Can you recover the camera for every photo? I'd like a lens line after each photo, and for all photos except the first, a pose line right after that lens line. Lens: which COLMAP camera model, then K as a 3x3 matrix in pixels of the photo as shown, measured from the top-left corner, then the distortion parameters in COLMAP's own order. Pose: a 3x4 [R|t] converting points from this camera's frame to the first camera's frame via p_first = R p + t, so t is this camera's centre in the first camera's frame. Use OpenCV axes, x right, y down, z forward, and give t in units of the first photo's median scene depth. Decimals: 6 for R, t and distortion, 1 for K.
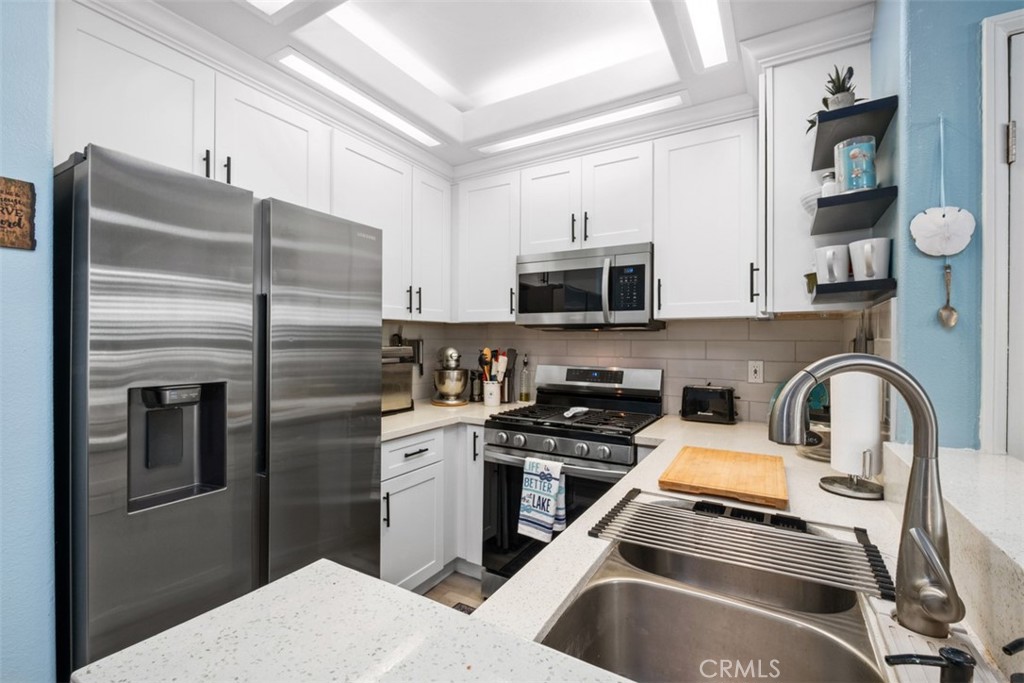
lens RADIAL K [[436.3, 0, 512.8], [0, 436.3, 341.4], [0, 0, 1]] dist [0.000602, -0.004451]
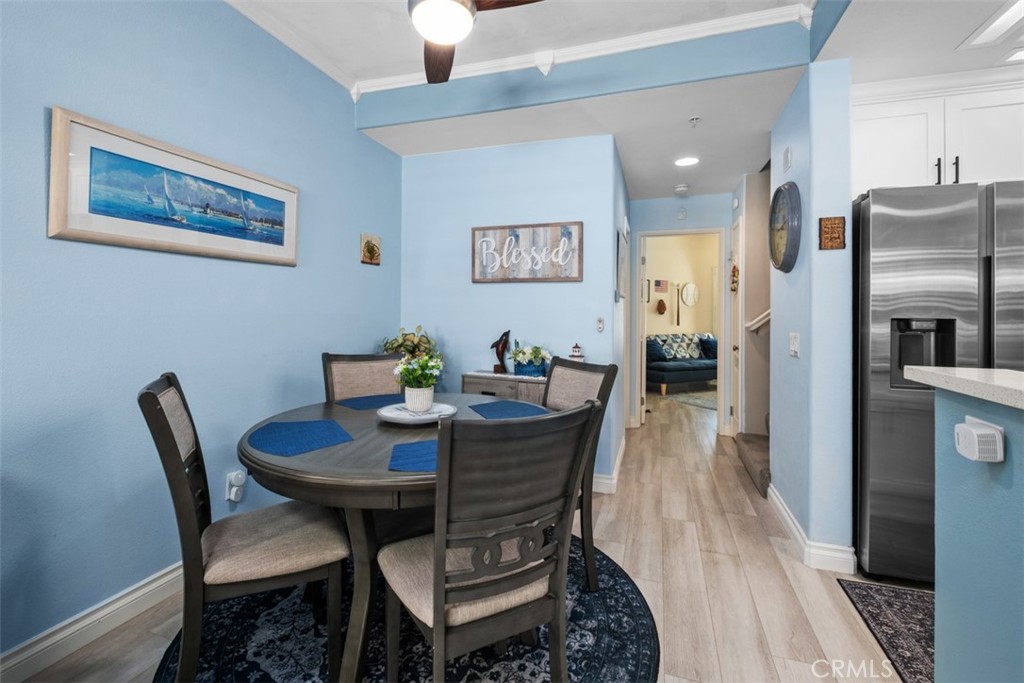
lens RADIAL K [[436.3, 0, 513.7], [0, 436.3, 312.3], [0, 0, 1]] dist [0.000602, -0.004451]
pose [[0.211921, -0.001843, -0.977285, 0.483419], [-0.006300, 0.999975, -0.003252, 0.088935], [0.977266, 0.006846, 0.211904, -0.807345]]
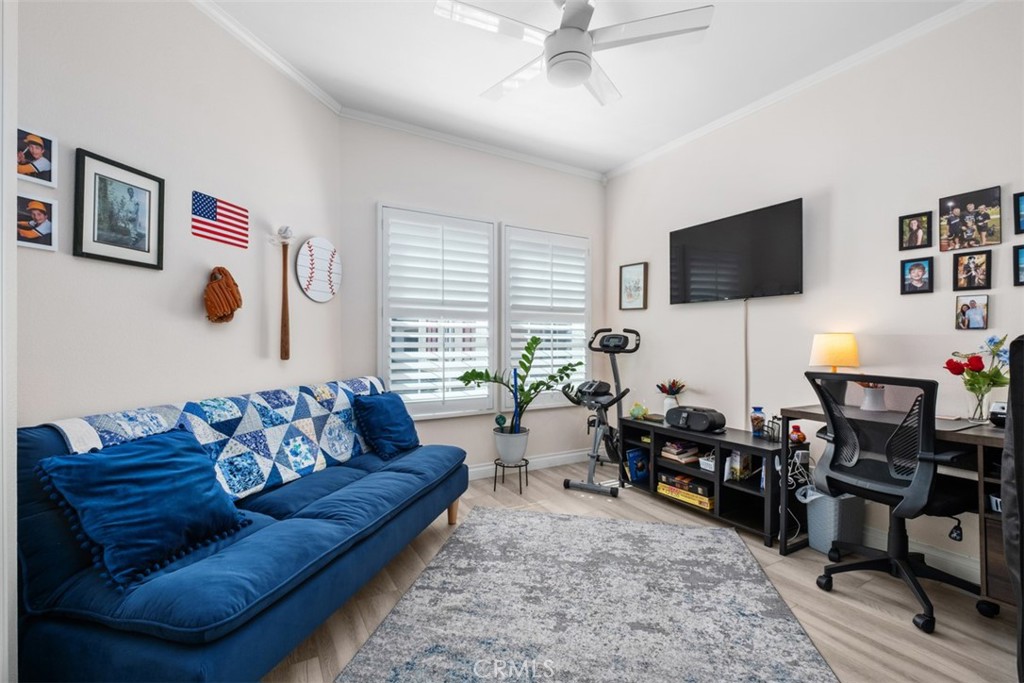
lens RADIAL K [[436.3, 0, 510.3], [0, 436.3, 339.0], [0, 0, 1]] dist [0.000602, -0.004451]
pose [[0.873341, 0.002140, -0.487104, -3.395904], [-0.003257, 0.999994, -0.001447, 0.154808], [0.487098, 0.002850, 0.873343, 1.673000]]
